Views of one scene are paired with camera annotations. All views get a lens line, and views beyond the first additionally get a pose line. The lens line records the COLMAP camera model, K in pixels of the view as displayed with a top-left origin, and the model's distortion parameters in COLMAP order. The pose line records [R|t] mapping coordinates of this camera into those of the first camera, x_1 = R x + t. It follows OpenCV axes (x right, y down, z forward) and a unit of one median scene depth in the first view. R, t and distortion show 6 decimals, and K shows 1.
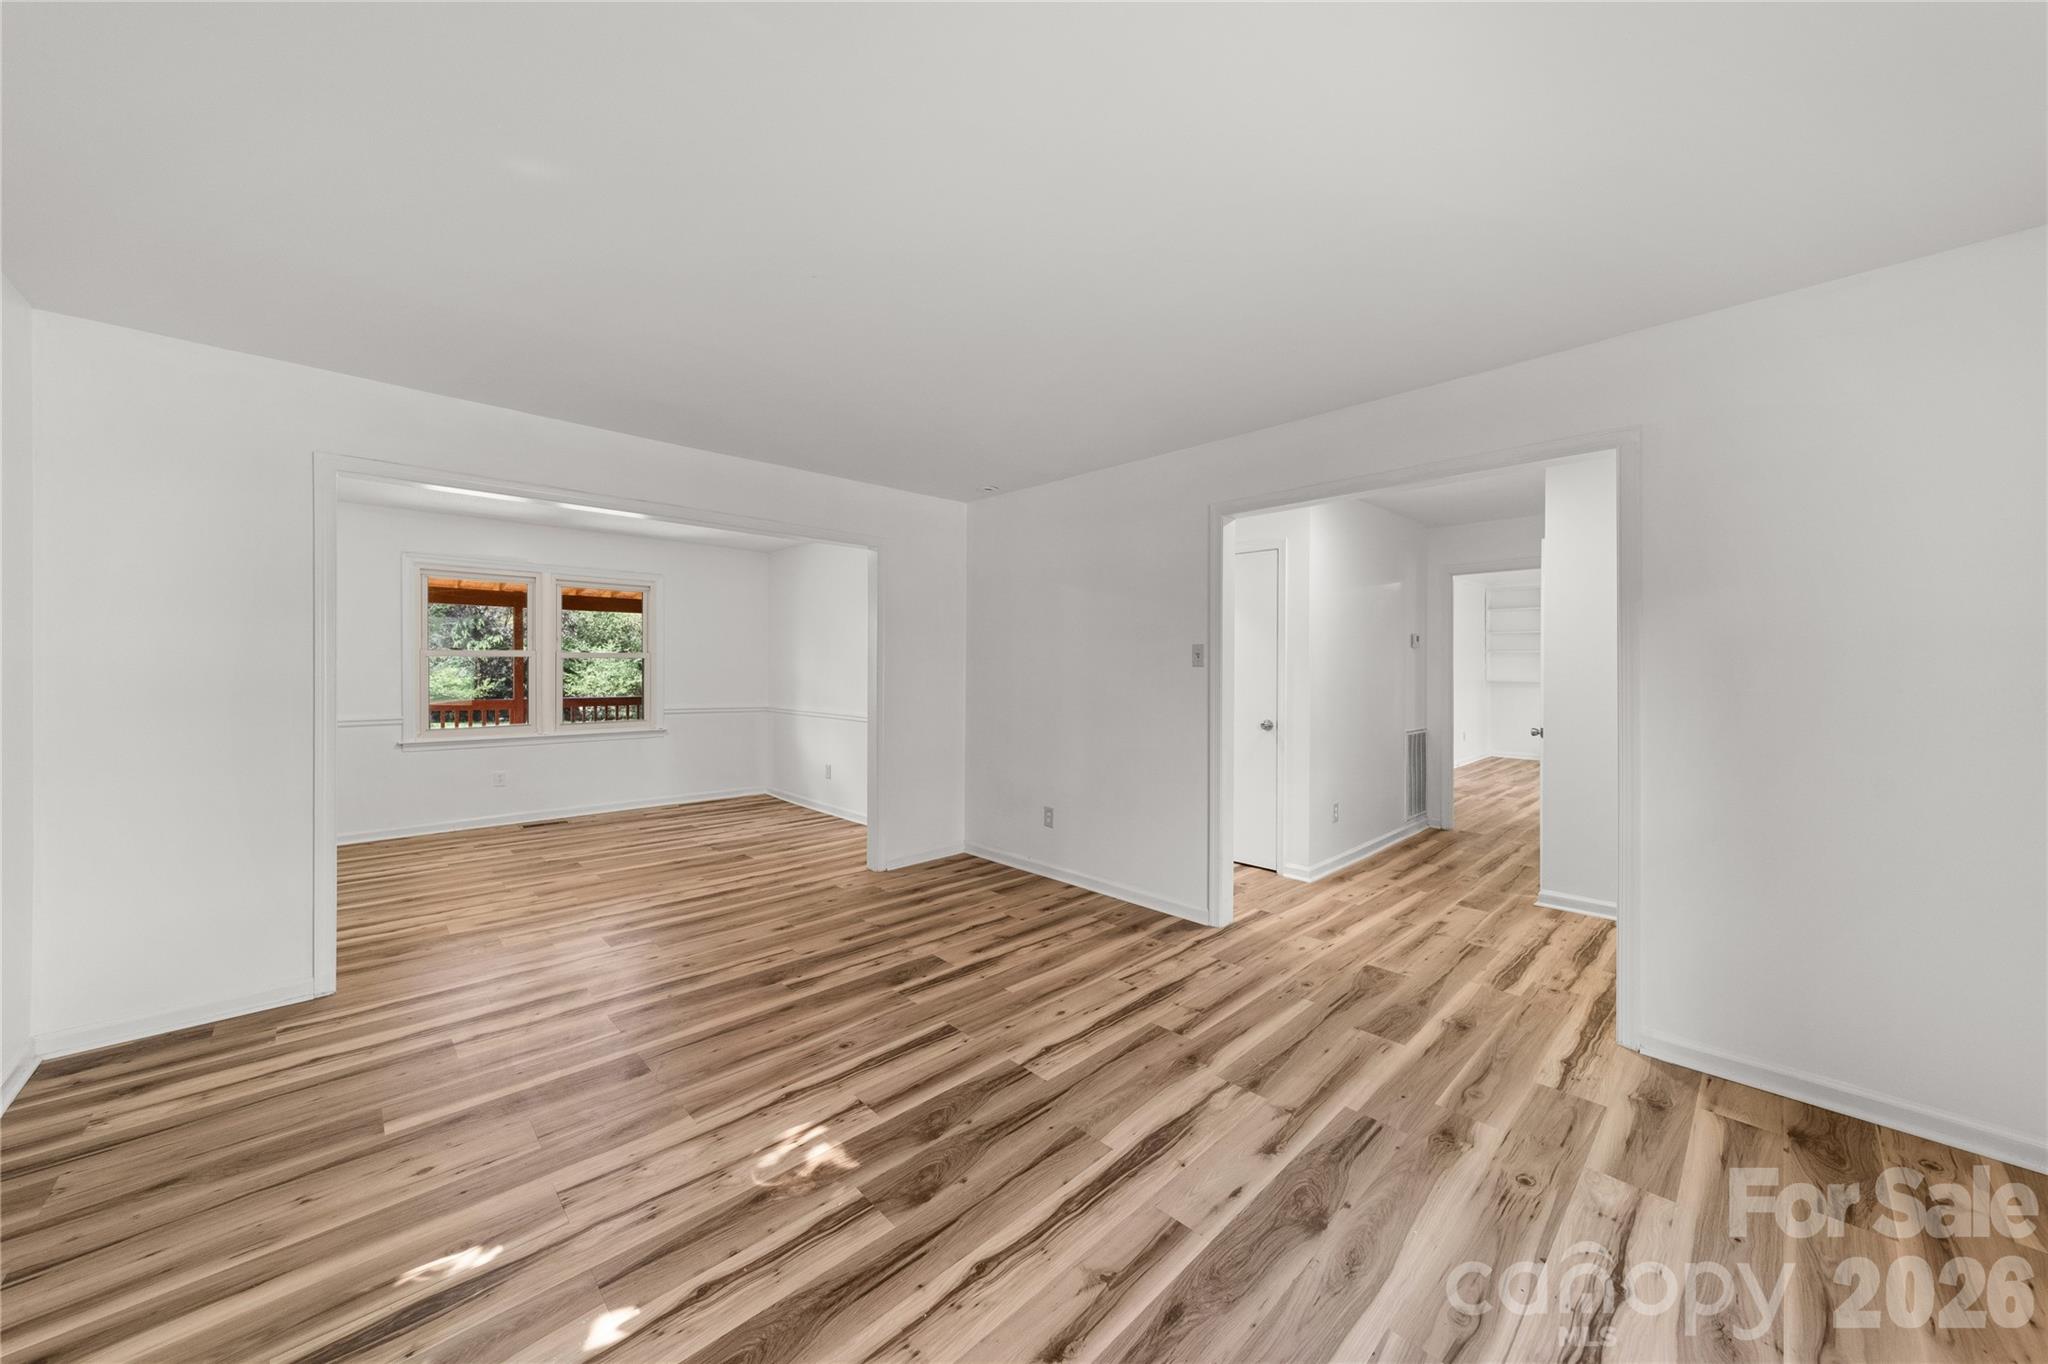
lens RADIAL K [[717.4, 0, 1031.2], [0, 717.4, 676.2], [0, 0, 1]] dist [0.008397, -0.000188]
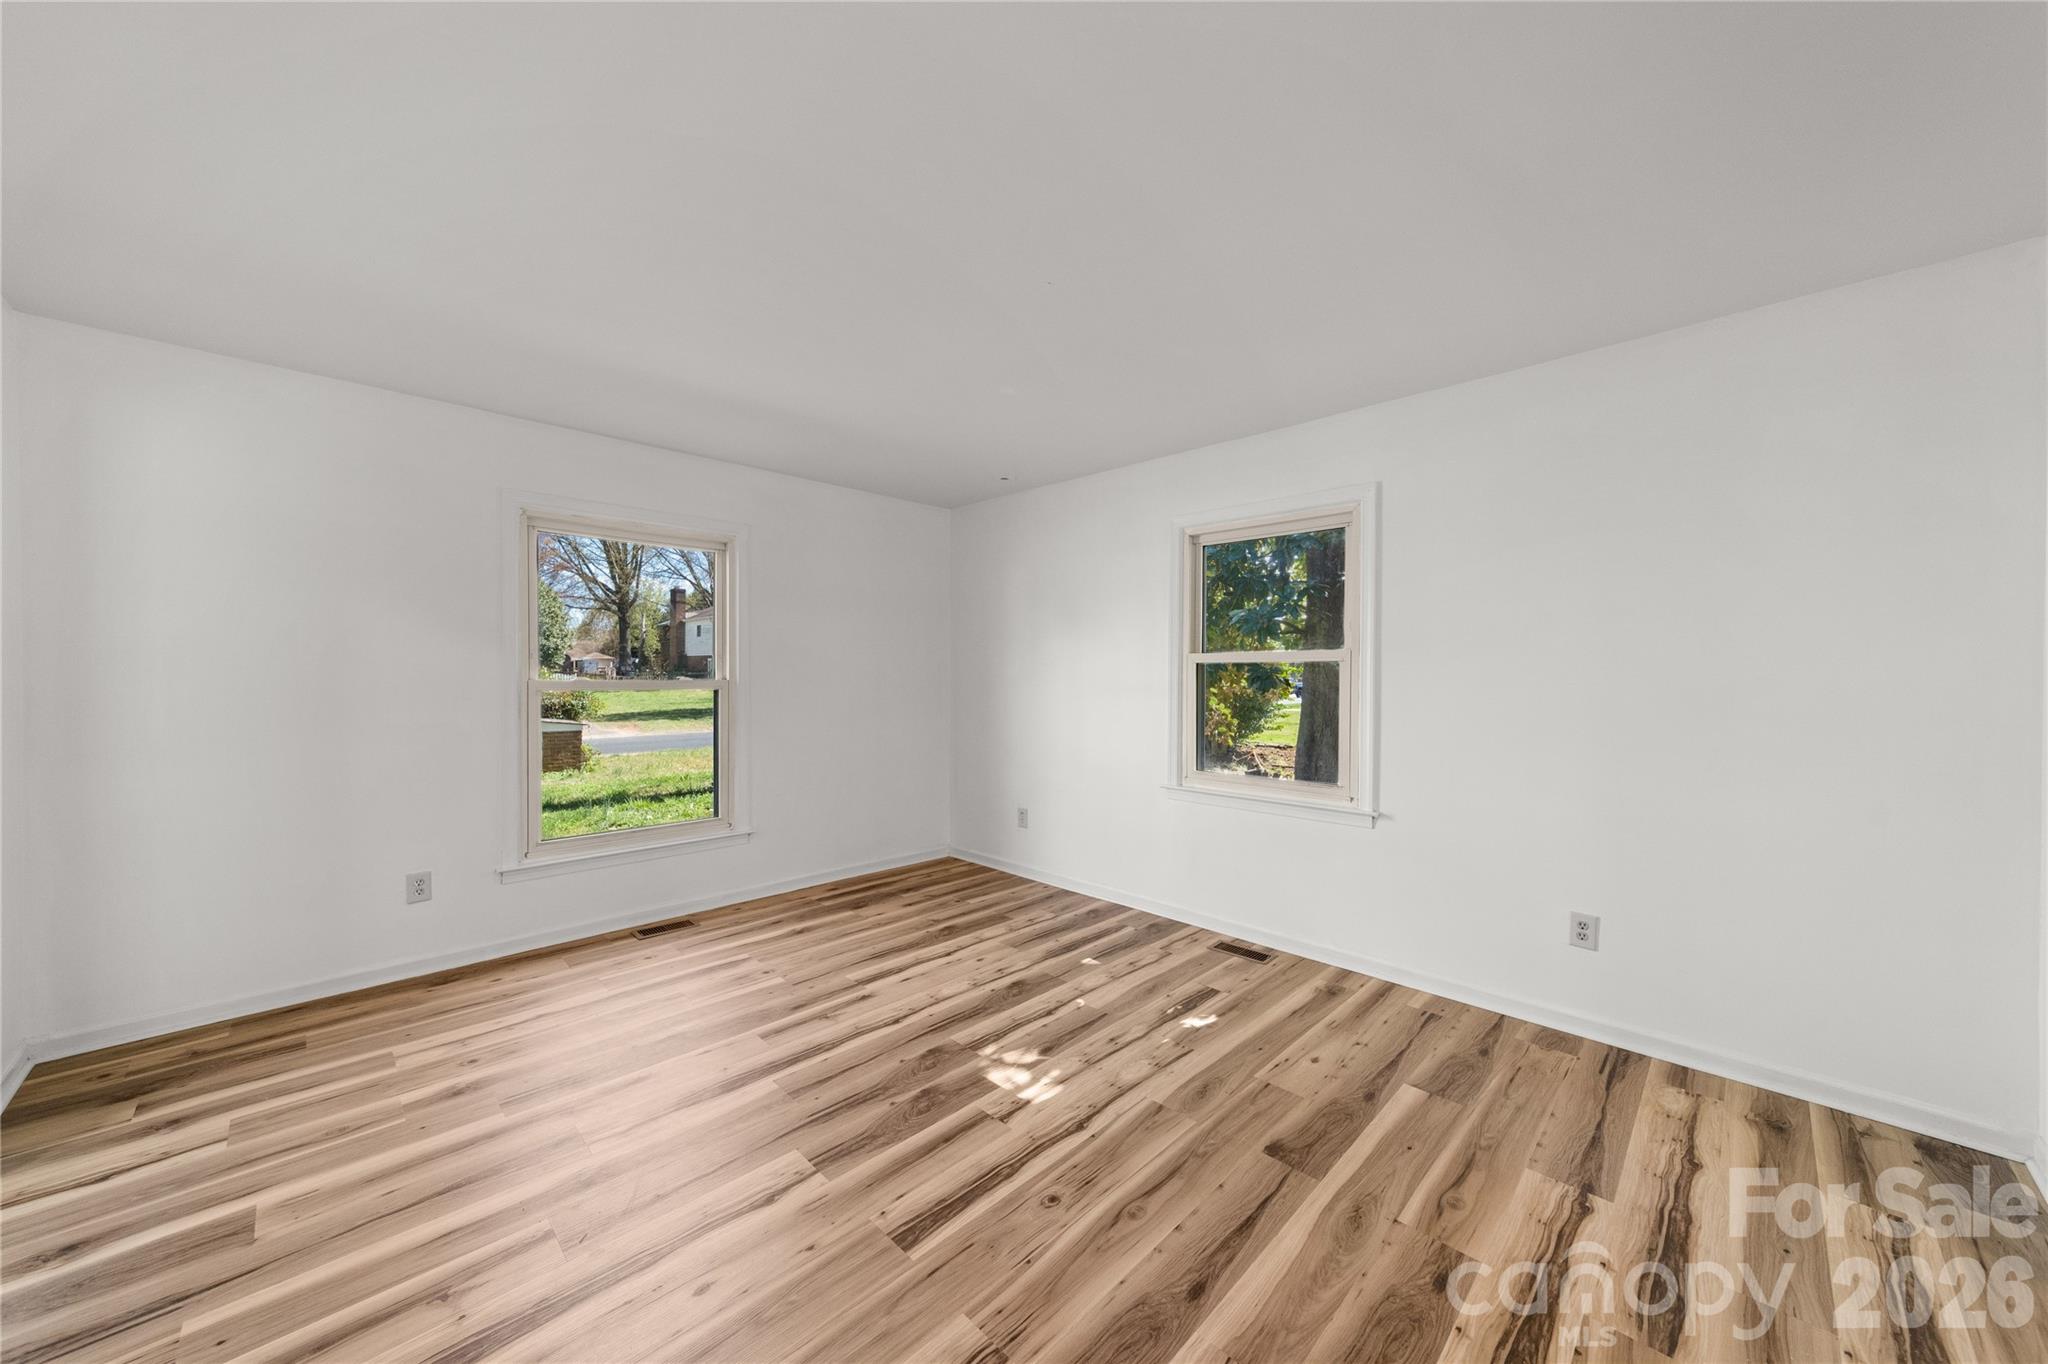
lens RADIAL K [[725.8, 0, 1024.0], [0, 725.8, 682.0], [0, 0, 1]] dist [0.004941, -0.000063]
pose [[-0.999844, -0.007073, -0.016184, -0.210593], [-0.007406, 0.999760, 0.020600, -0.017175], [0.016034, 0.020717, -0.999657, 1.681153]]
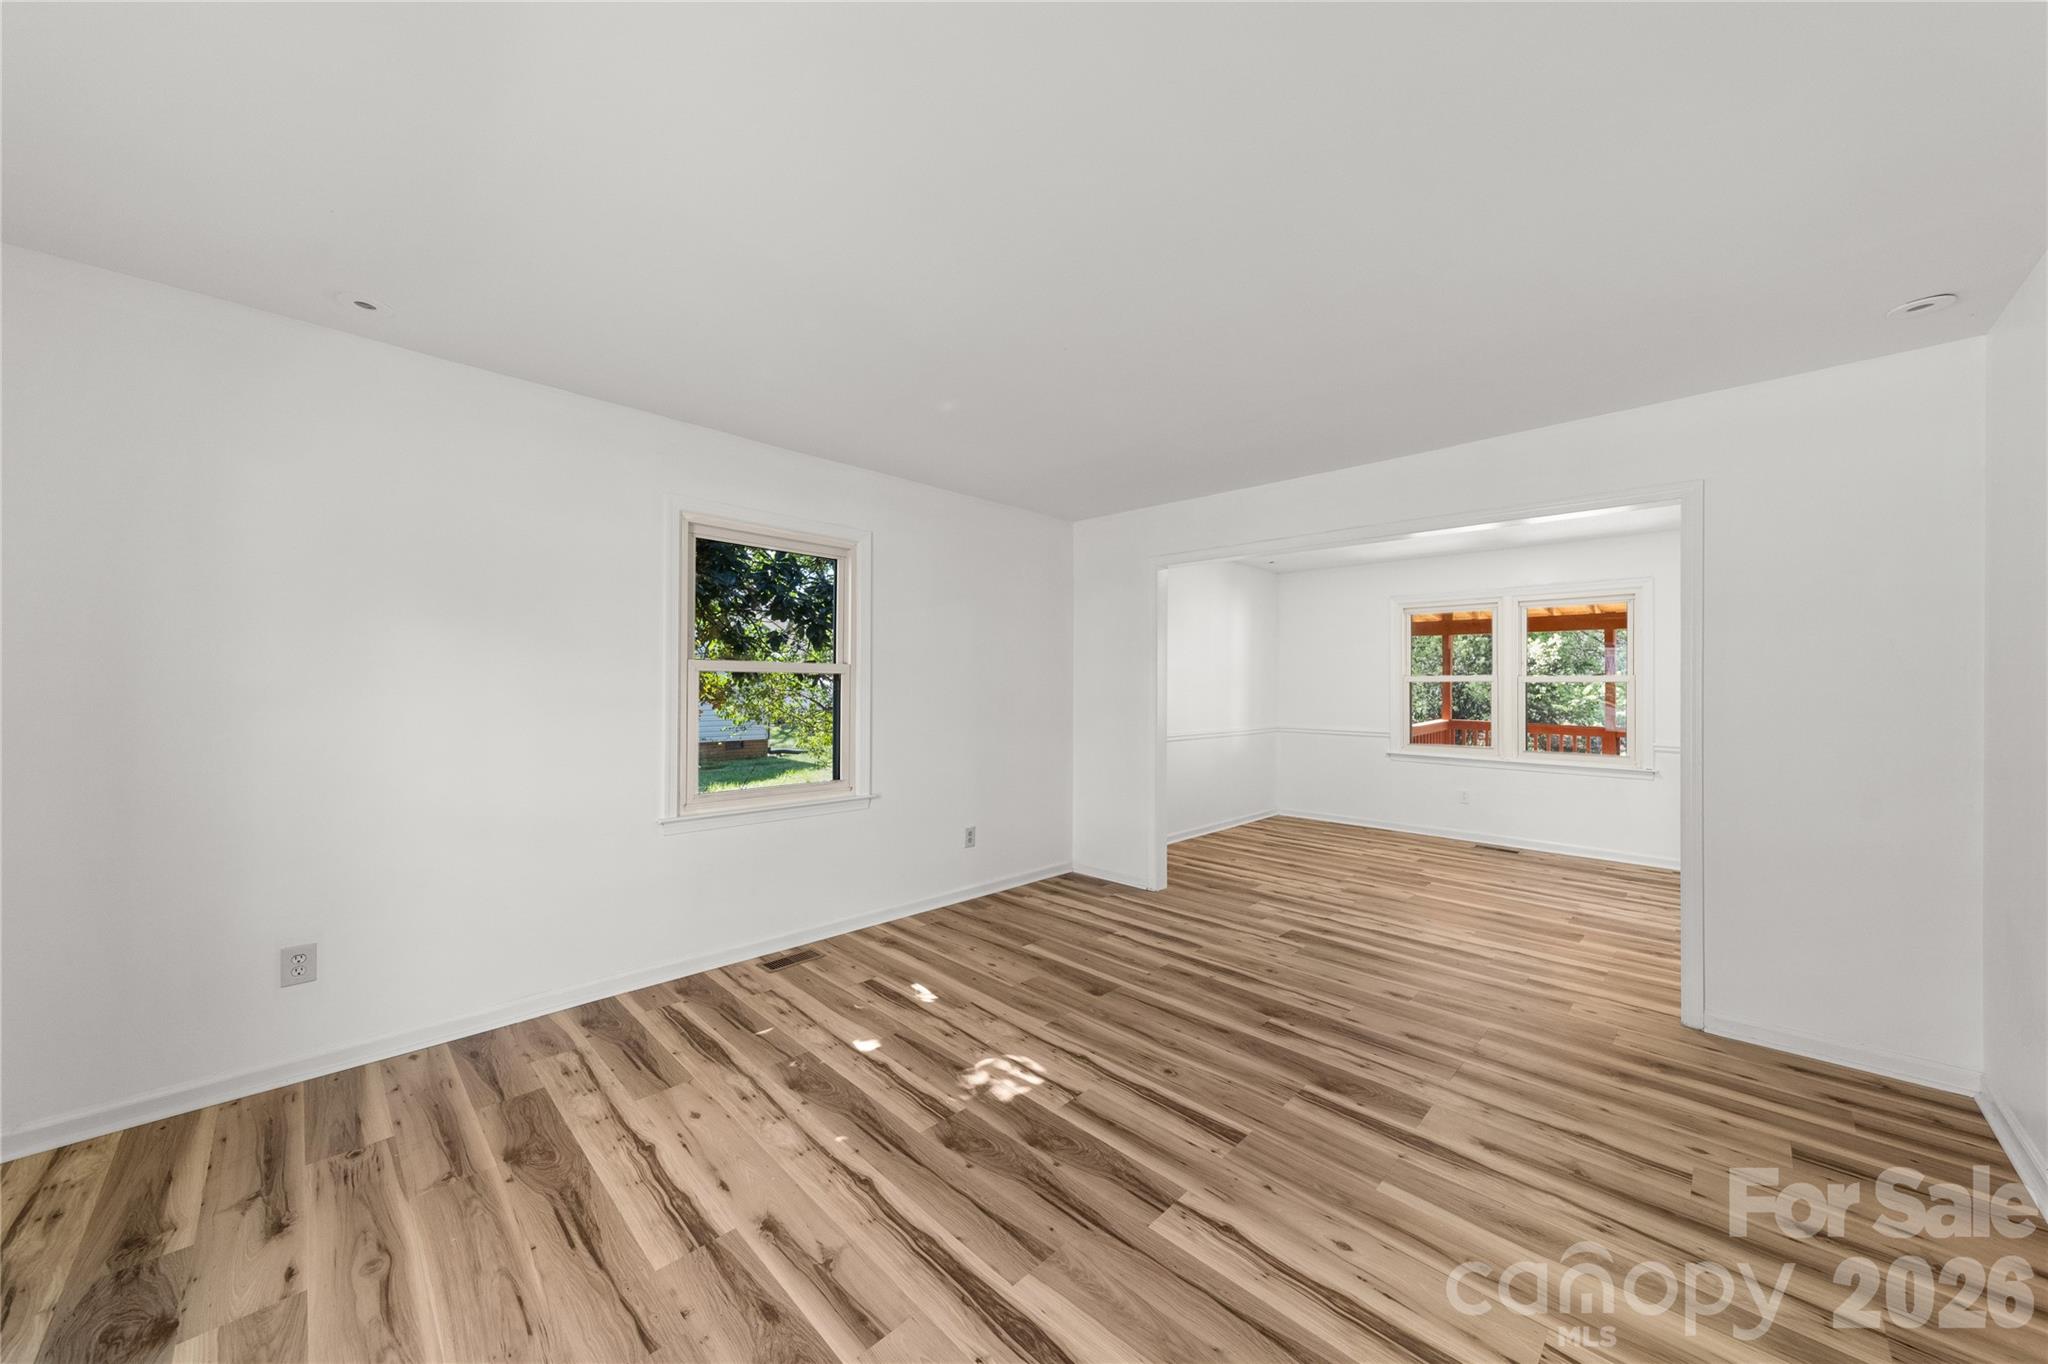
lens RADIAL K [[717.4, 0, 1031.2], [0, 717.4, 676.2], [0, 0, 1]] dist [0.008397, -0.000188]
pose [[0.028166, -0.017894, -0.999443, 0.716713], [-0.019781, 0.999634, -0.018455, -0.006119], [0.999408, 0.020290, 0.027801, 0.758315]]
